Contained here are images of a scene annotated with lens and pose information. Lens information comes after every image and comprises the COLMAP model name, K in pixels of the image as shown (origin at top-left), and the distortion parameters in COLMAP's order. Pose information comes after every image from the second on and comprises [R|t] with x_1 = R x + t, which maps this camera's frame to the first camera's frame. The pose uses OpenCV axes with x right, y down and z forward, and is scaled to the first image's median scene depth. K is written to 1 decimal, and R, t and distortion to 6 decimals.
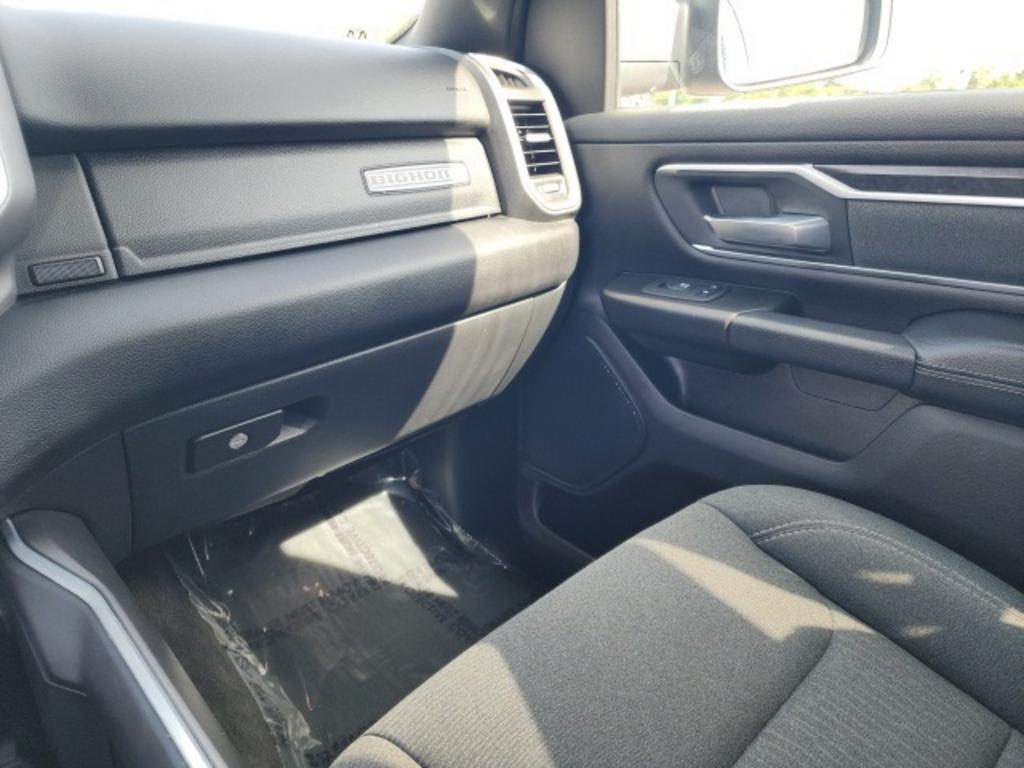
lens RADIAL K [[697.5, 0, 544.9], [0, 697.5, 391.2], [0, 0, 1]] dist [0.054848, -0.054157]
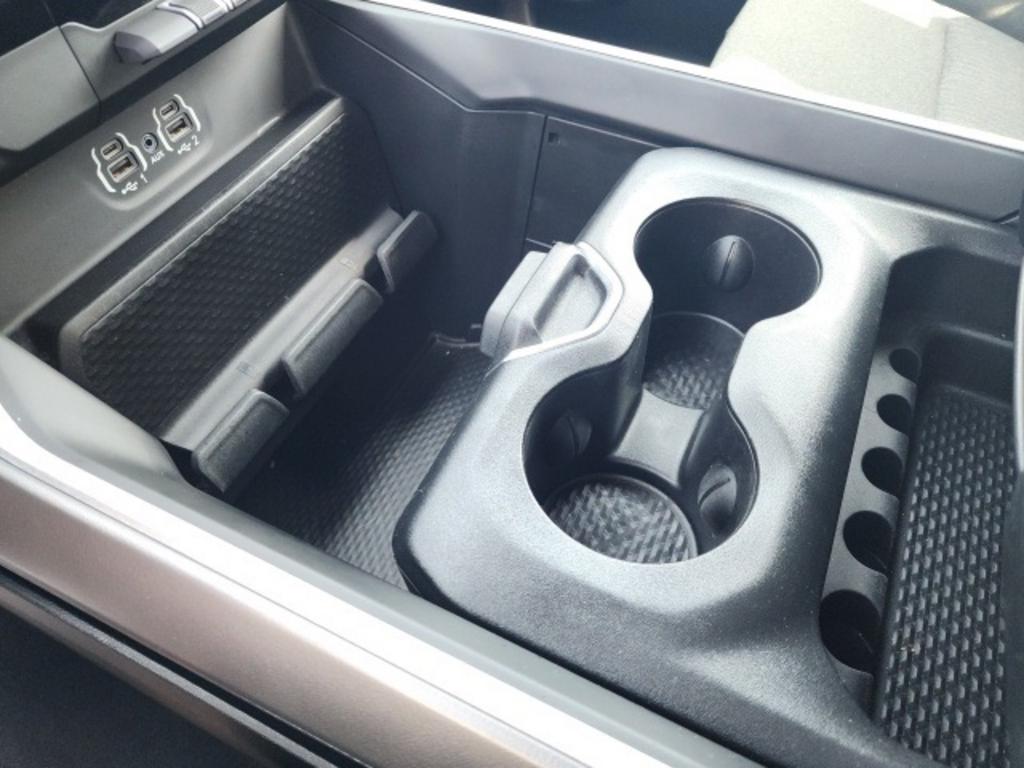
lens RADIAL K [[697.5, 0, 519.4], [0, 697.5, 381.2], [0, 0, 1]] dist [0.054848, -0.054157]
pose [[0.934308, -0.260510, 0.243315, -0.758082], [0.108658, 0.858226, 0.501640, 0.185179], [-0.339502, -0.442248, 0.830154, -0.042262]]
